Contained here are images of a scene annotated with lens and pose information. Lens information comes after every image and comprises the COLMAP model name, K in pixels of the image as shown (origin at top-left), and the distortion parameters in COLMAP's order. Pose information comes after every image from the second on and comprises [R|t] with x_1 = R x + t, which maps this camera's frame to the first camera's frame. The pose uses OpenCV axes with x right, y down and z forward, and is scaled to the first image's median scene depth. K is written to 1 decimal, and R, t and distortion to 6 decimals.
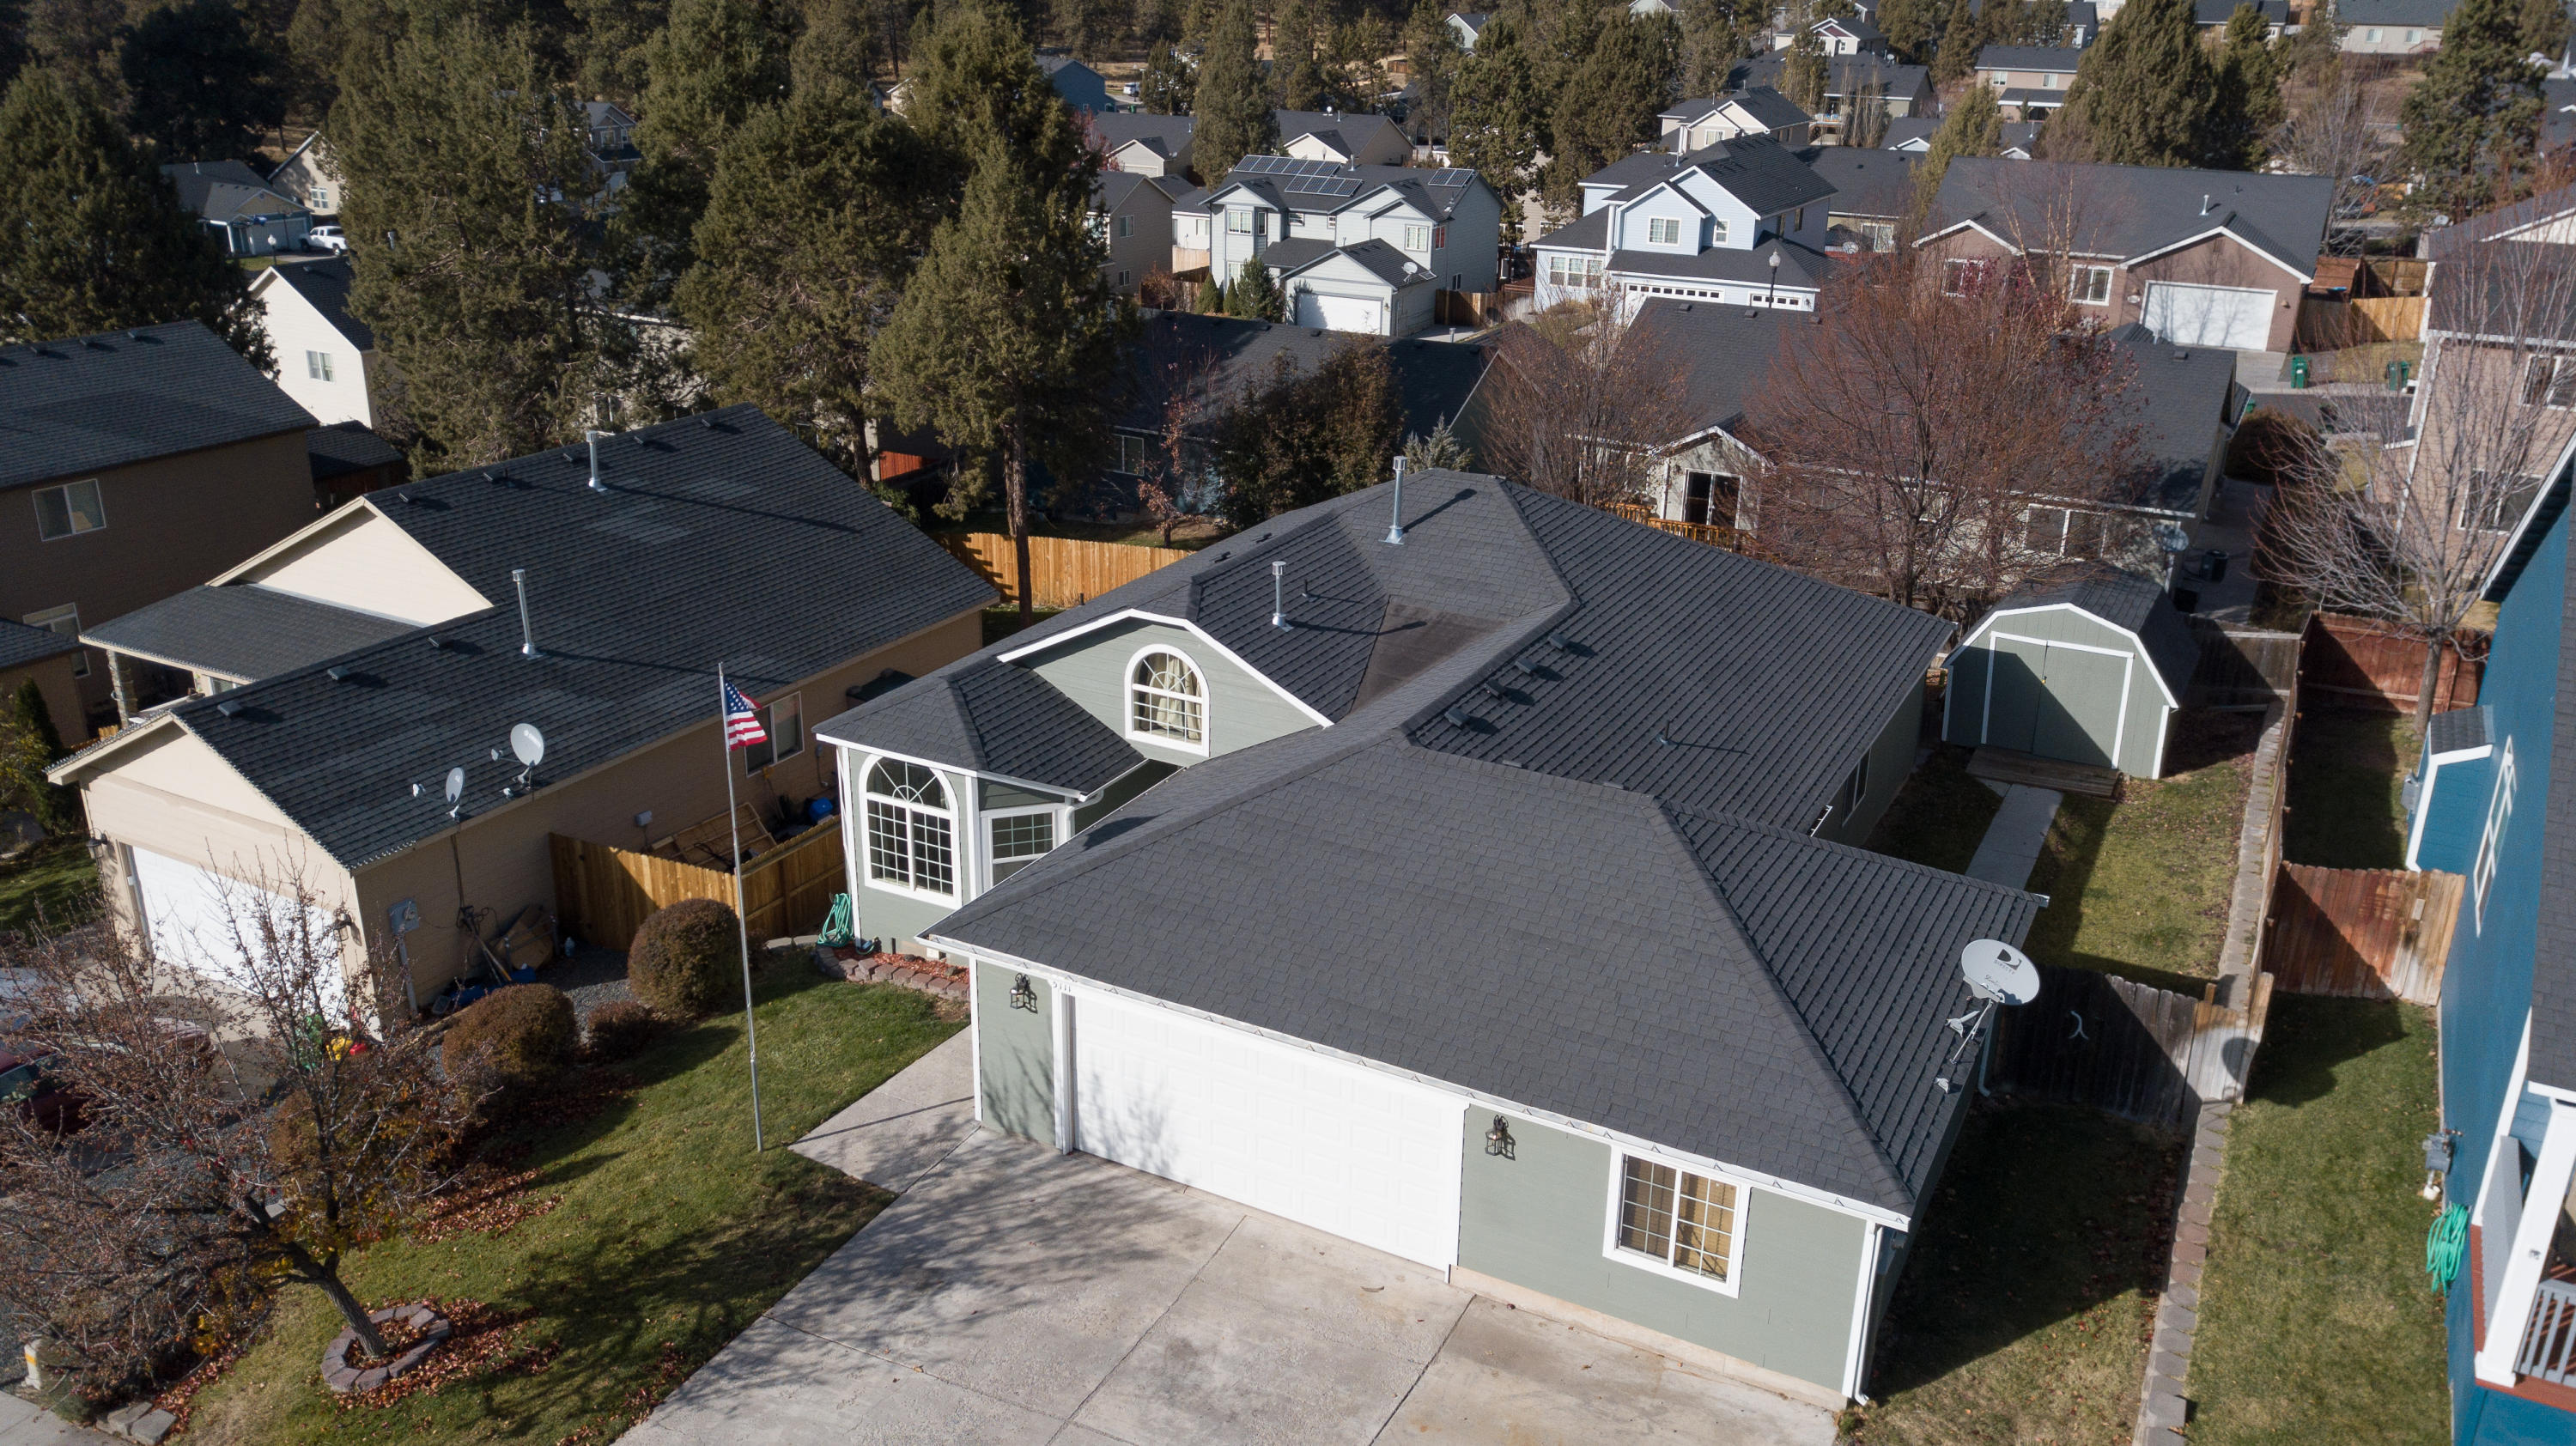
lens RADIAL K [[1971.5, 0, 1299.2], [0, 1971.5, 670.6], [0, 0, 1]] dist [0.005000, 0.002379]
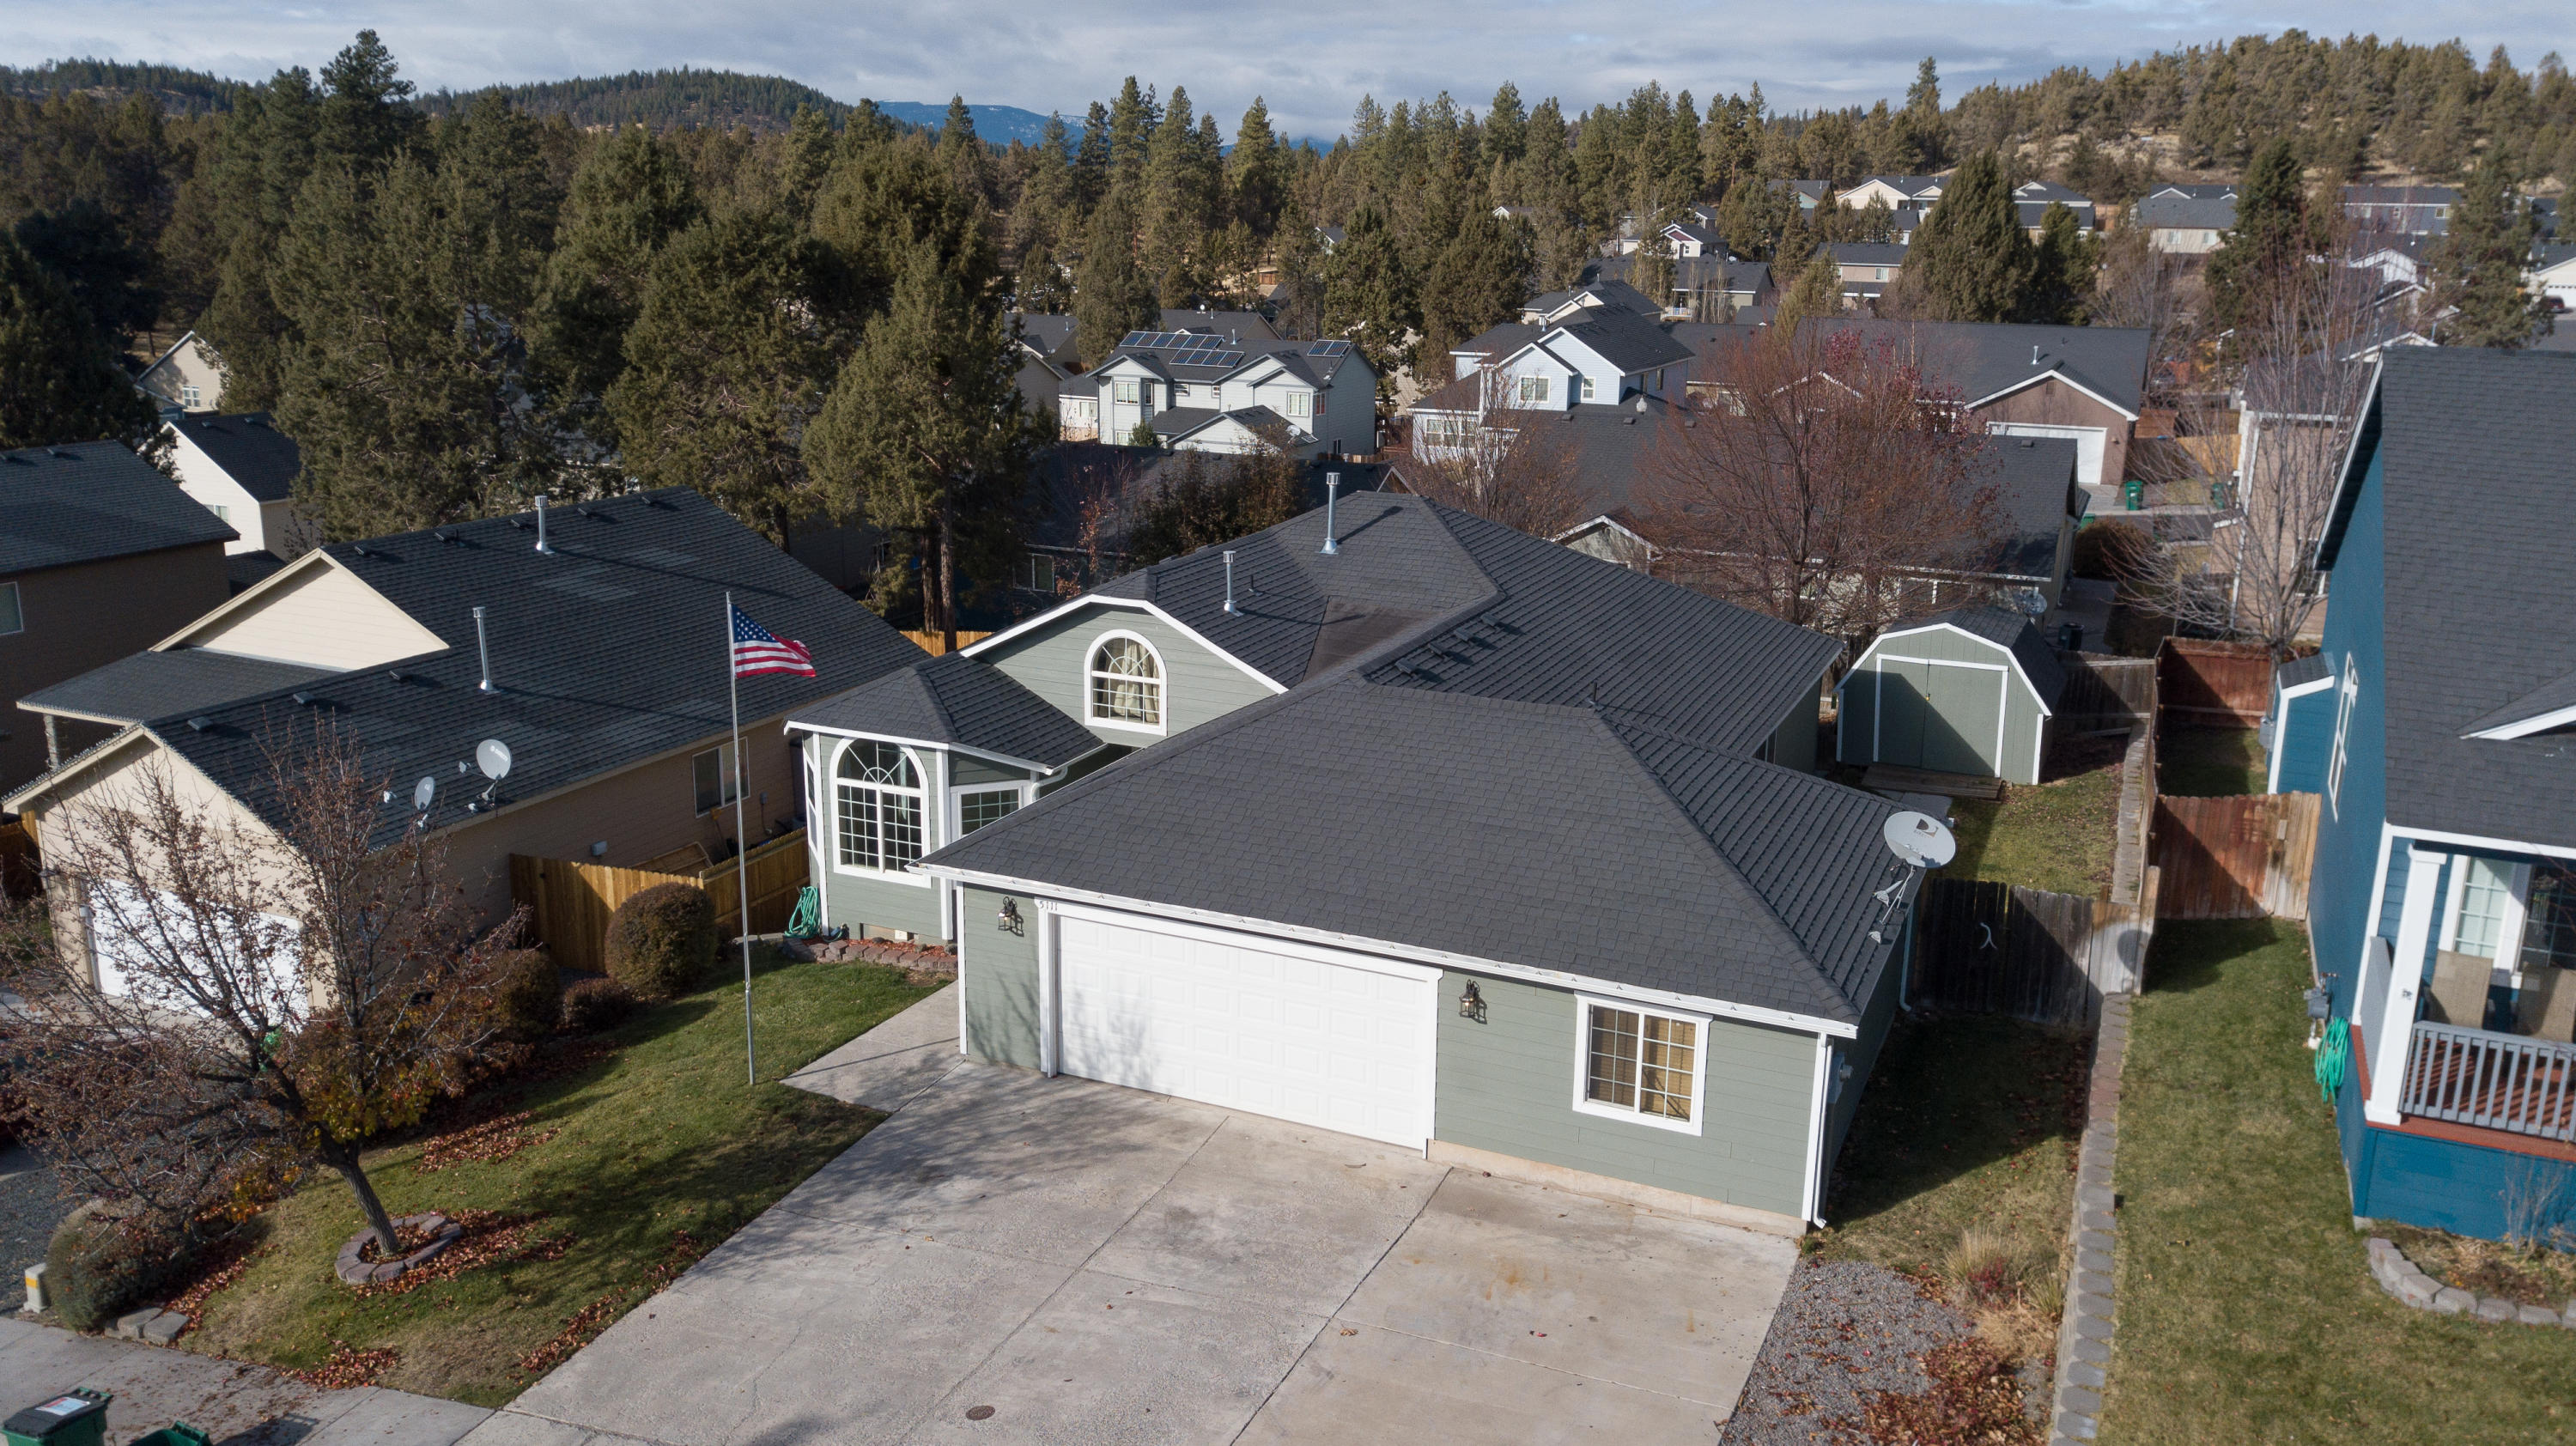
lens RADIAL K [[1971.5, 0, 1299.2], [0, 1971.5, 670.6], [0, 0, 1]] dist [0.005000, 0.002379]
pose [[0.997598, -0.020412, 0.066193, -0.043874], [0.027504, 0.993763, -0.108071, 0.125429], [-0.063574, 0.109632, 0.991937, -0.055898]]
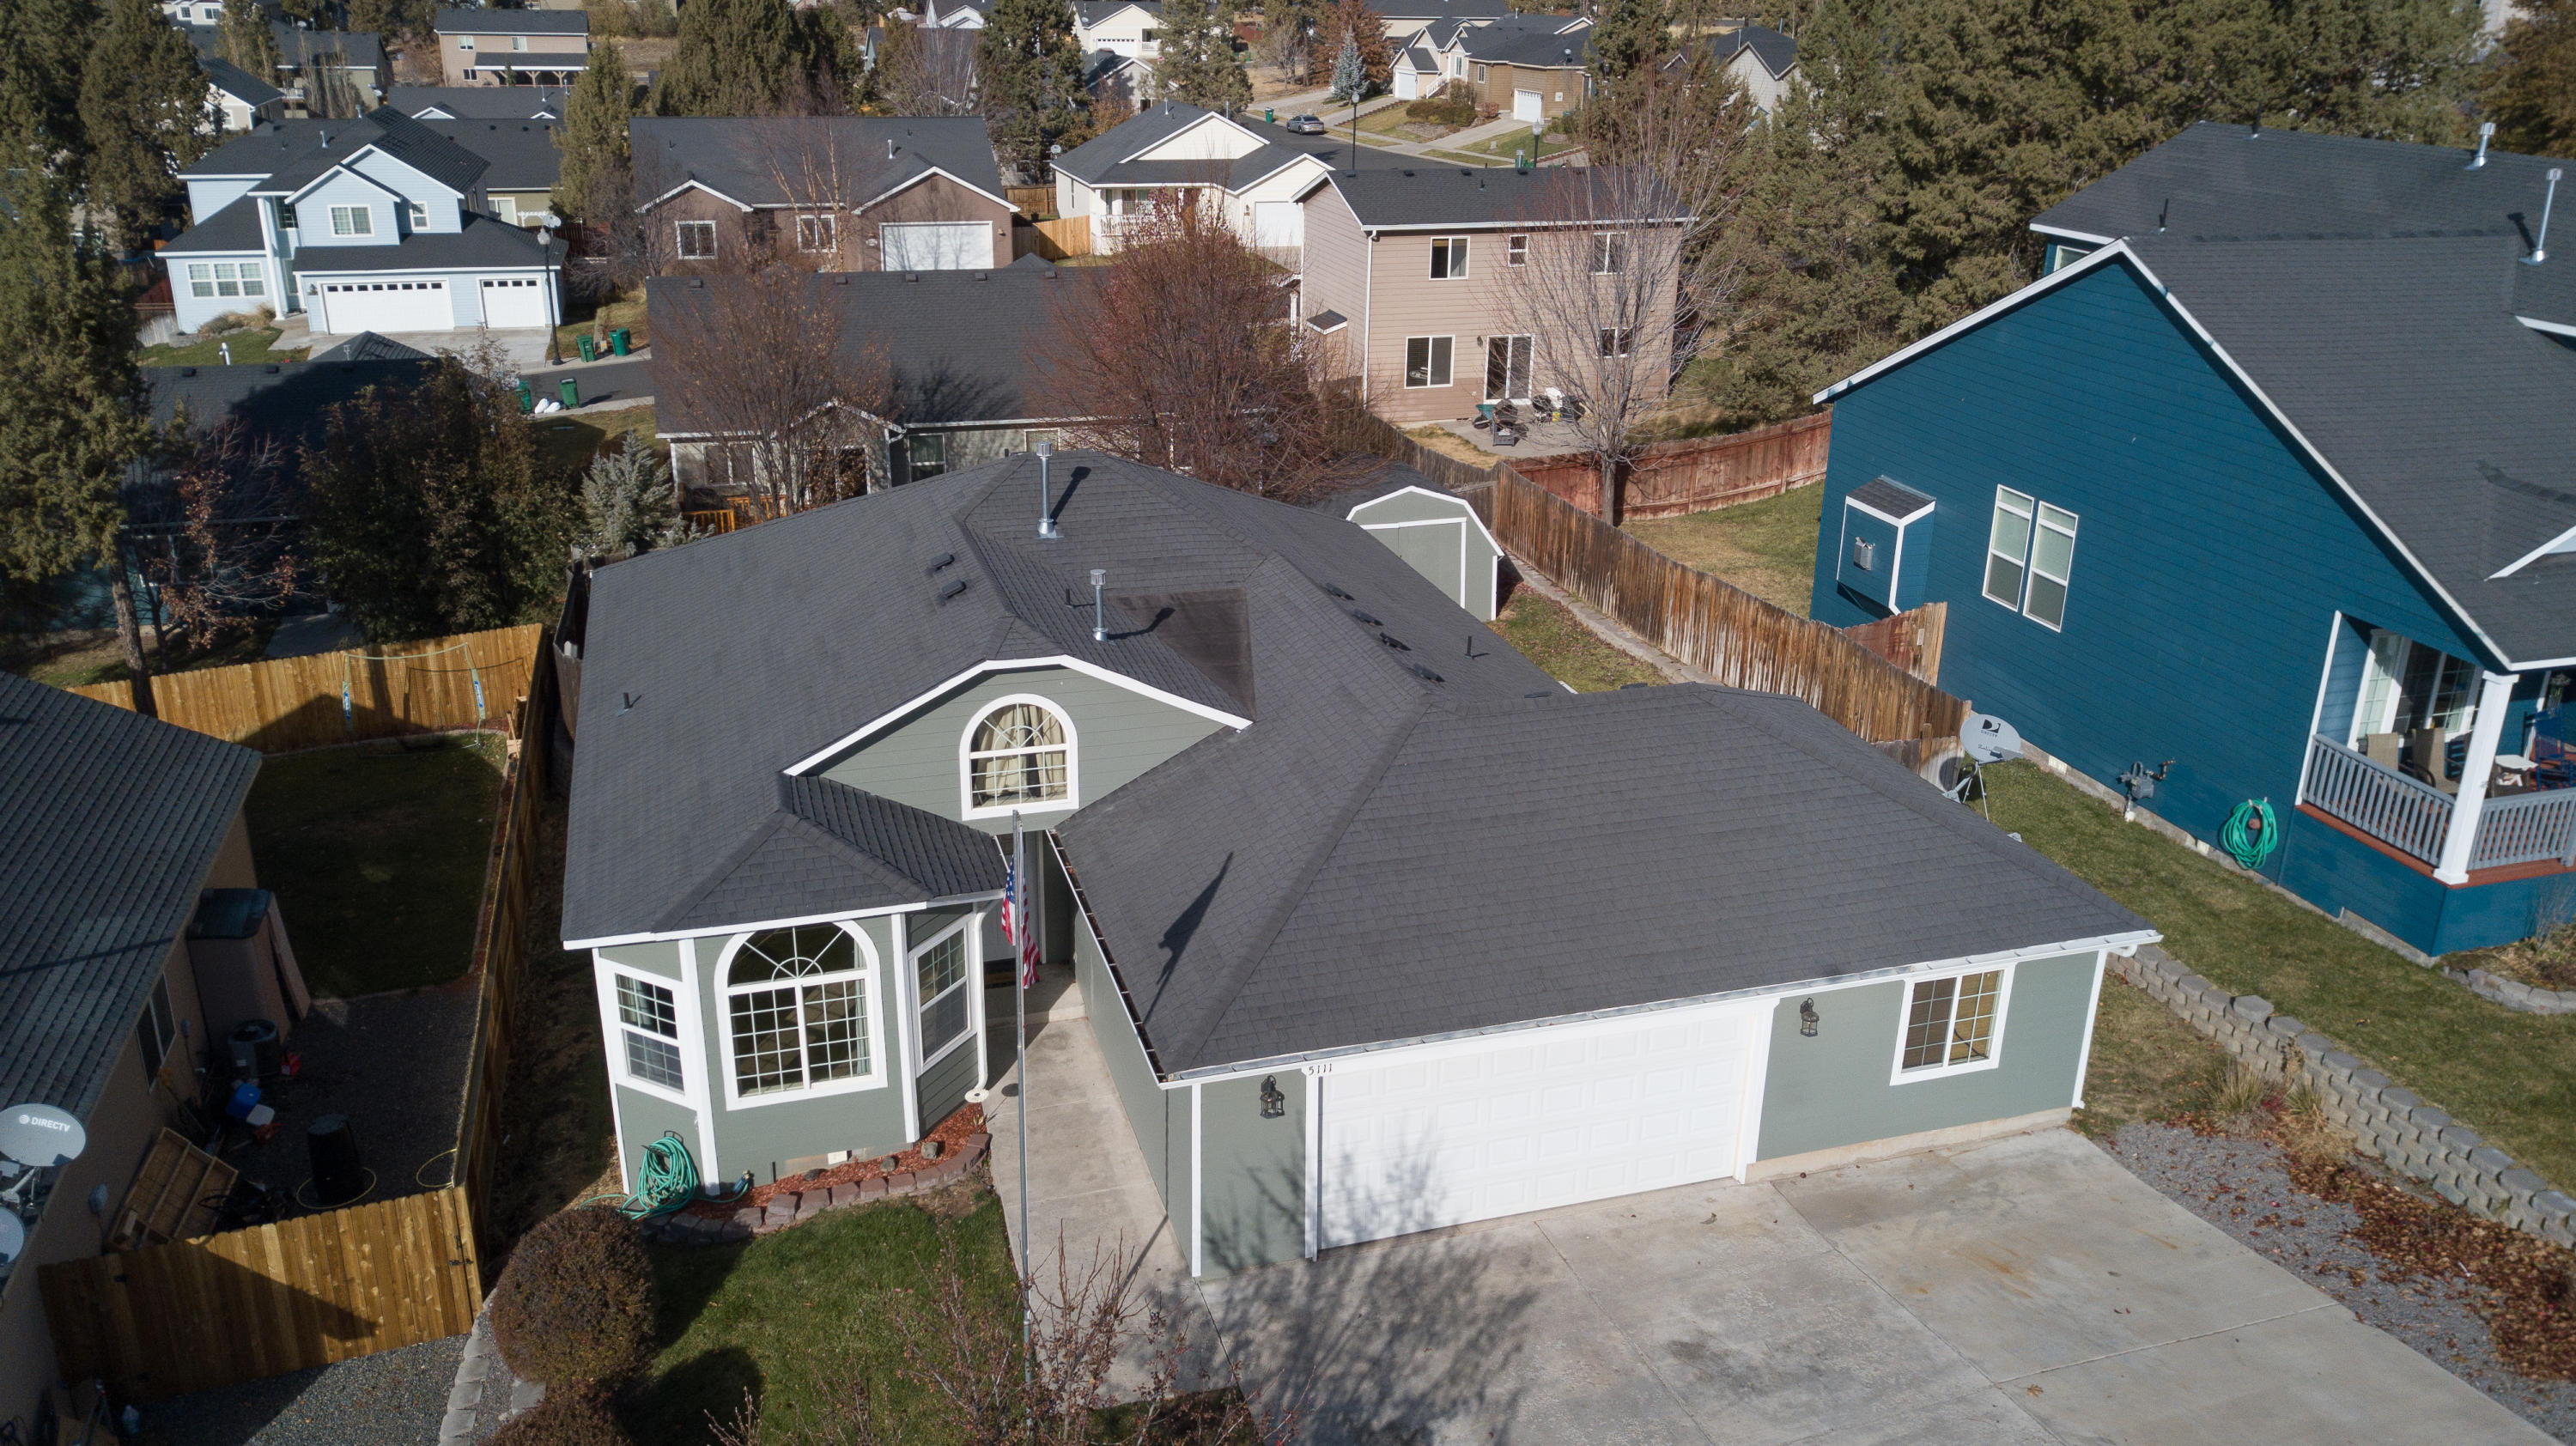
lens RADIAL K [[1971.5, 0, 1299.2], [0, 1971.5, 670.6], [0, 0, 1]] dist [0.005000, 0.002379]
pose [[0.701743, -0.244711, 0.669084, -0.542527], [0.234590, 0.966152, 0.107321, -0.084804], [-0.672699, 0.081649, 0.735397, 0.293500]]
